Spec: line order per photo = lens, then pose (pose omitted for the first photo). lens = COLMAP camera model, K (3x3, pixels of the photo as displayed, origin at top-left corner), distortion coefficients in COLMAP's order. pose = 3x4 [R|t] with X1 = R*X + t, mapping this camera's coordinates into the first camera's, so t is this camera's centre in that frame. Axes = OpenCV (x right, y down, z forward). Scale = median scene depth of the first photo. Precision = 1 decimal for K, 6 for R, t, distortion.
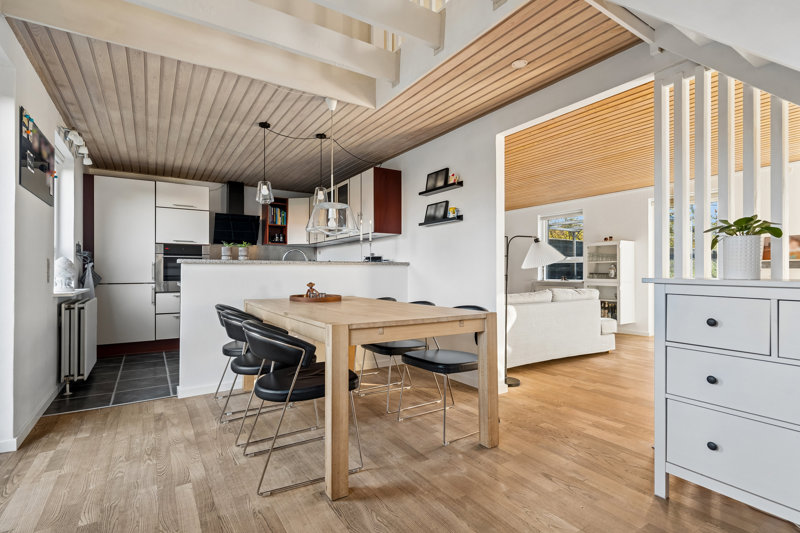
lens RADIAL K [[387.4, 0, 400.4], [0, 387.4, 270.4], [0, 0, 1]] dist [0.000181, 0.000006]
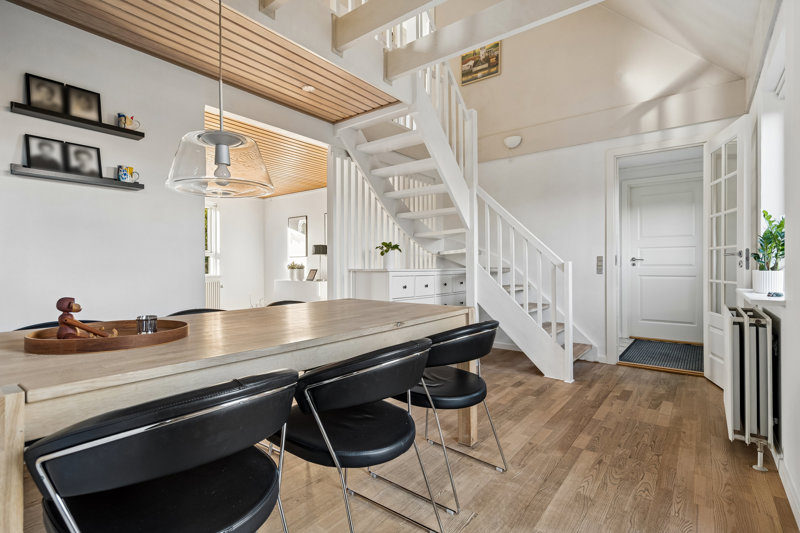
lens RADIAL K [[389.1, 0, 400.0], [0, 389.1, 266.5], [0, 0, 1]] dist [-0.002122, -0.000321]
pose [[-0.320319, -0.001174, 0.947309, -0.719002], [-0.003524, 0.999994, 0.000048, 0.000633], [-0.947303, -0.003323, -0.320322, 0.902622]]
